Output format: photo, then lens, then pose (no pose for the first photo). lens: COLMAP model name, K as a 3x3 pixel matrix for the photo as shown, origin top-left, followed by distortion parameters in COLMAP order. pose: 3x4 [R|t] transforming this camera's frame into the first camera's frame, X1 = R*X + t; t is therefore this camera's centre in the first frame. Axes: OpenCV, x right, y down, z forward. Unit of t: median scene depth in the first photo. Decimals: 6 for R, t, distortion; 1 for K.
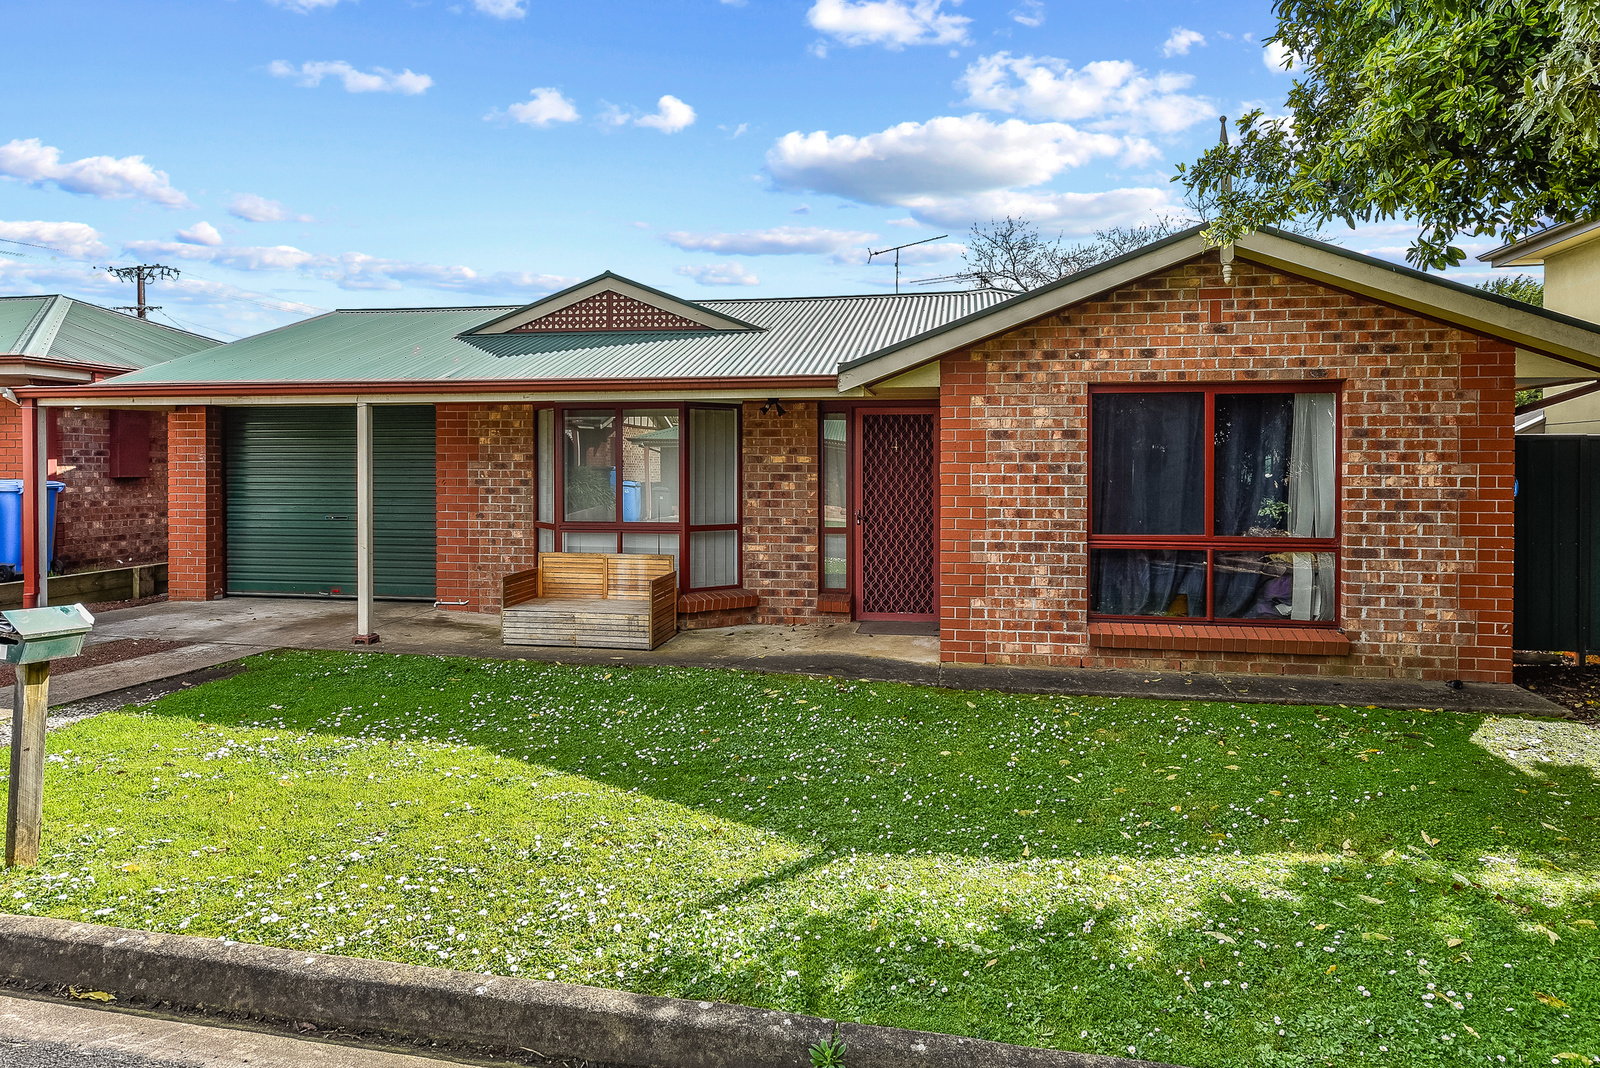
lens RADIAL K [[963.5, 0, 799.2], [0, 963.5, 479.3], [0, 0, 1]] dist [0.002997, 0.001018]
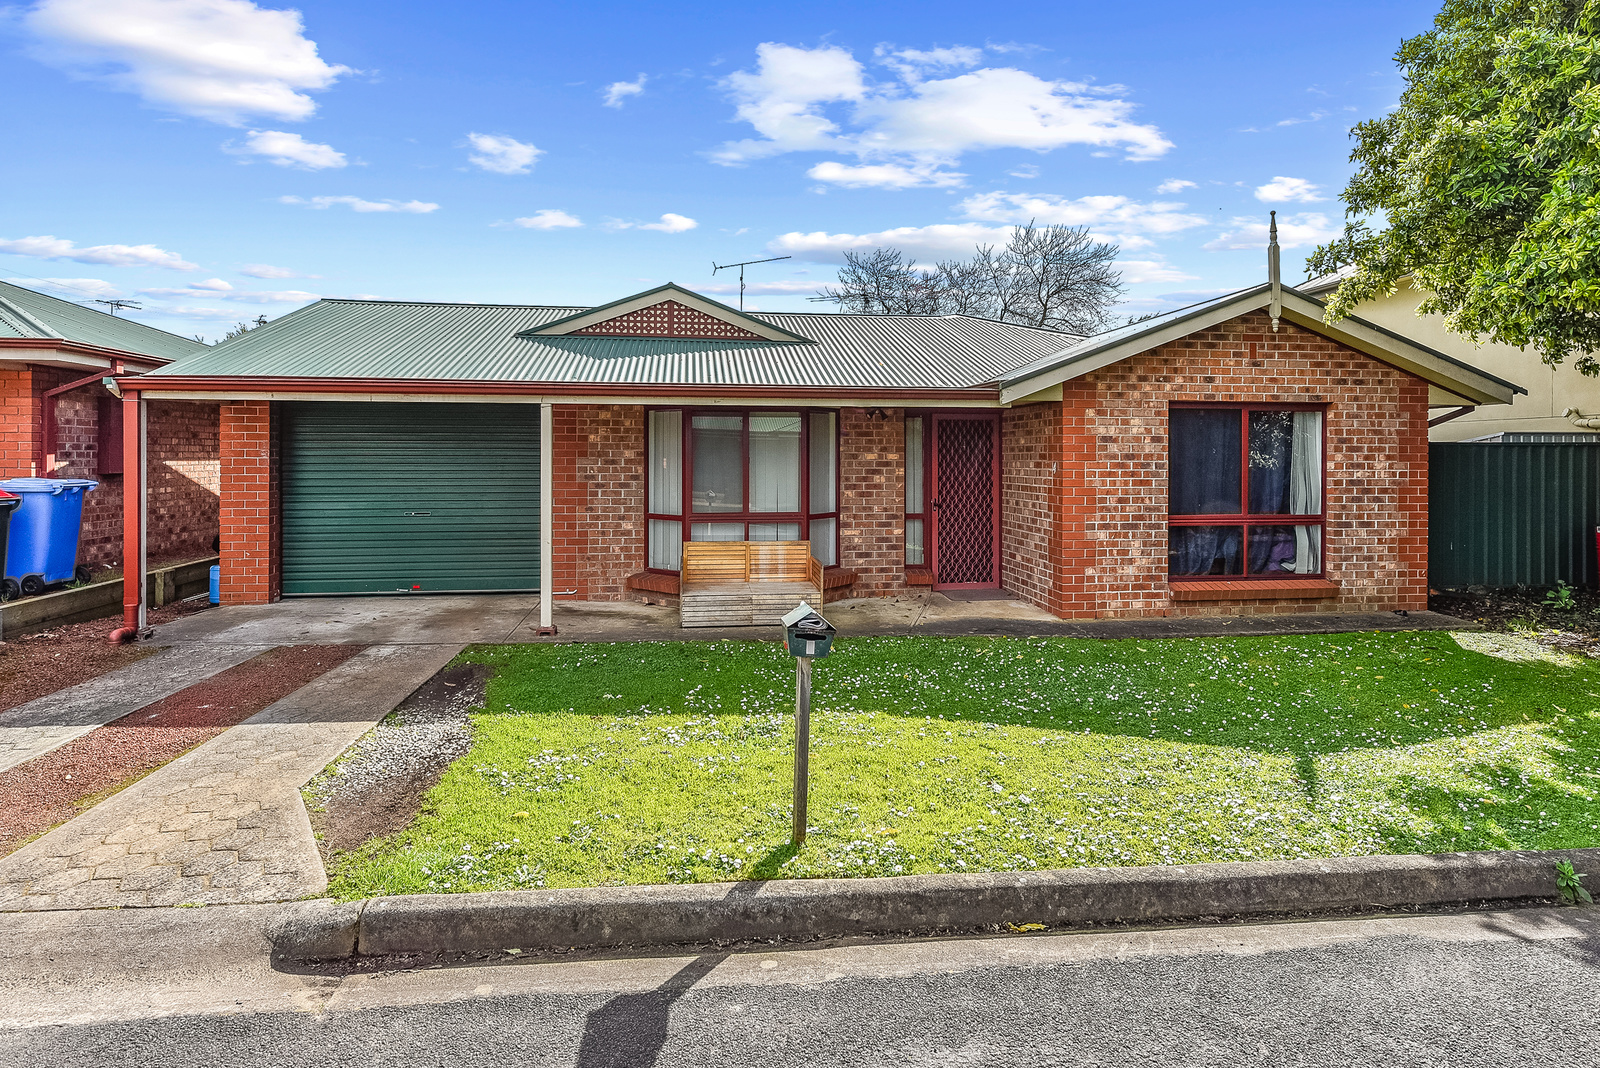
lens RADIAL K [[867.9, 0, 800.7], [0, 867.9, 460.6], [0, 0, 1]] dist [0.000824, 0.000019]
pose [[0.949562, -0.001391, 0.313576, -0.541181], [0.002920, 0.999986, -0.004406, -0.013958], [-0.313566, 0.005099, 0.949553, 0.030123]]
